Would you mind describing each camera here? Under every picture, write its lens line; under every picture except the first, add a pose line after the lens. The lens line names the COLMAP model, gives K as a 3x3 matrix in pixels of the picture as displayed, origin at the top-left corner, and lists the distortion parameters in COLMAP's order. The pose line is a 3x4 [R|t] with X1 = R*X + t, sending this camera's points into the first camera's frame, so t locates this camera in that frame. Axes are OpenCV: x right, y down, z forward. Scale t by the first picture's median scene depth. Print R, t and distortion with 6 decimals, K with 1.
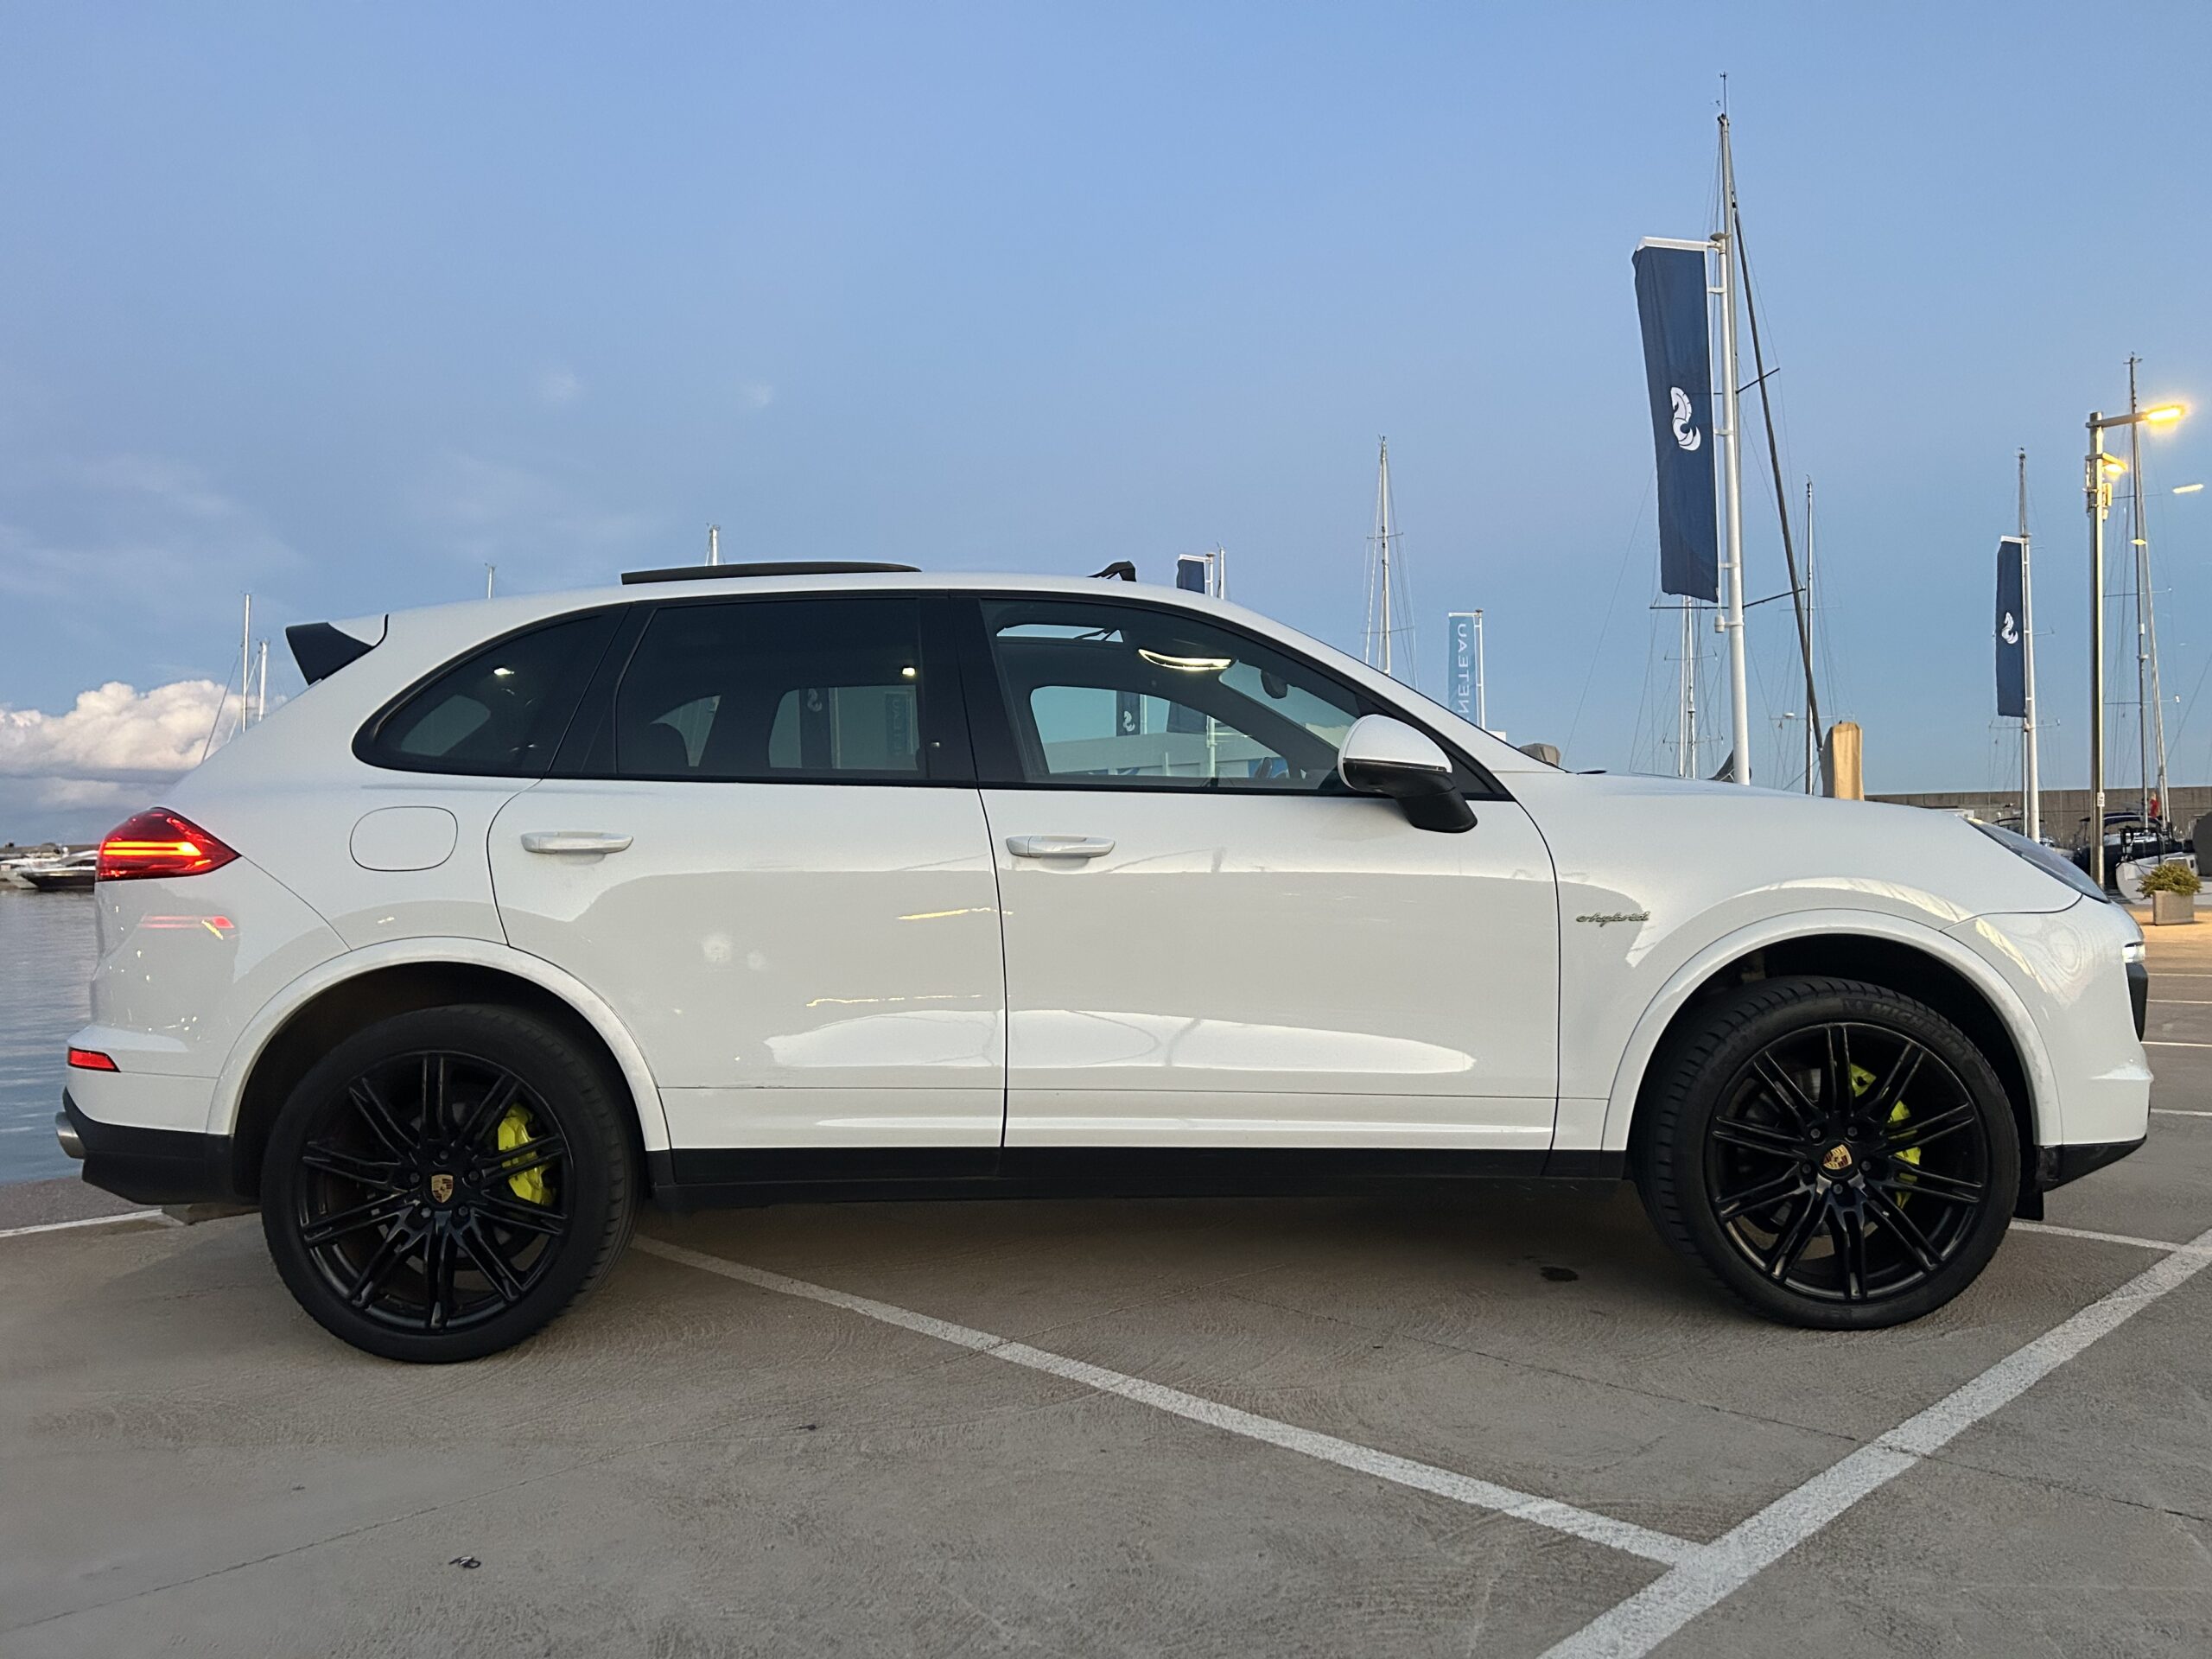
lens RADIAL K [[1656.7, 0, 1139.6], [0, 1656.7, 833.9], [0, 0, 1]] dist [0.072898, -0.084630]
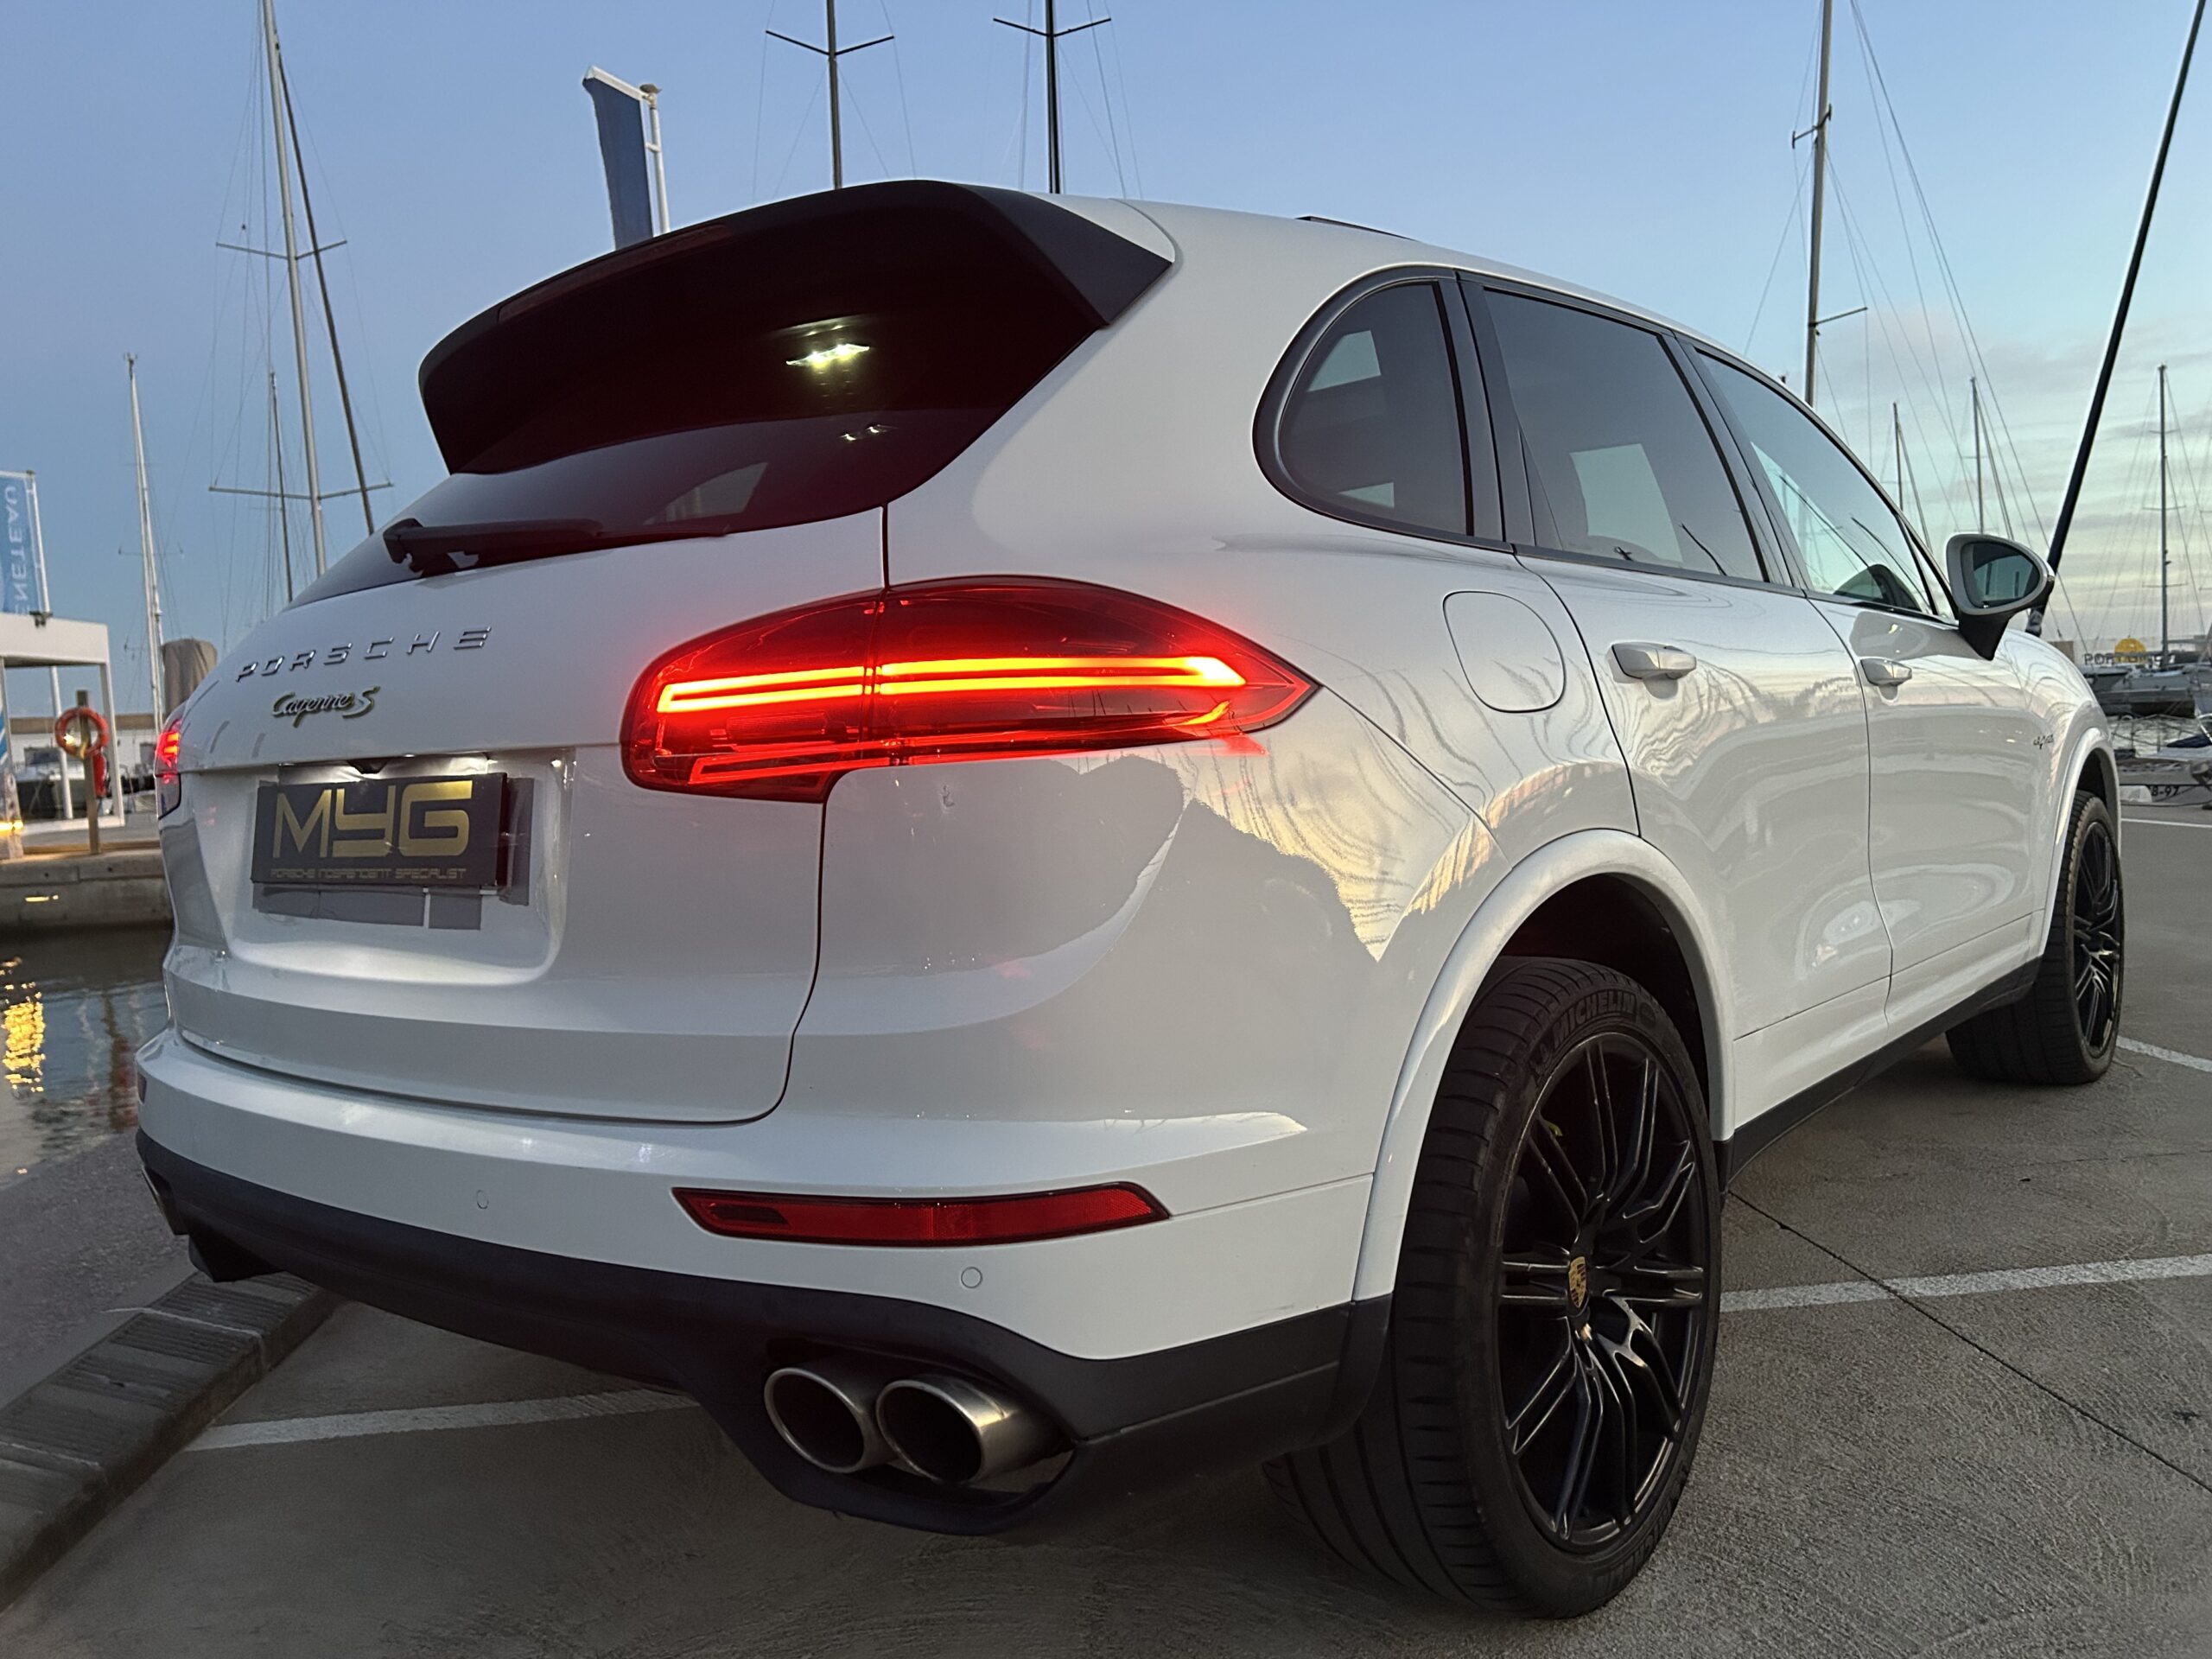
lens RADIAL K [[1656.7, 0, 1139.6], [0, 1656.7, 833.9], [0, 0, 1]] dist [0.072898, -0.084630]
pose [[0.637019, -0.067272, 0.767907, -0.367668], [0.028069, 0.997548, 0.064104, 0.009143], [-0.770337, -0.019281, 0.637345, 0.301762]]
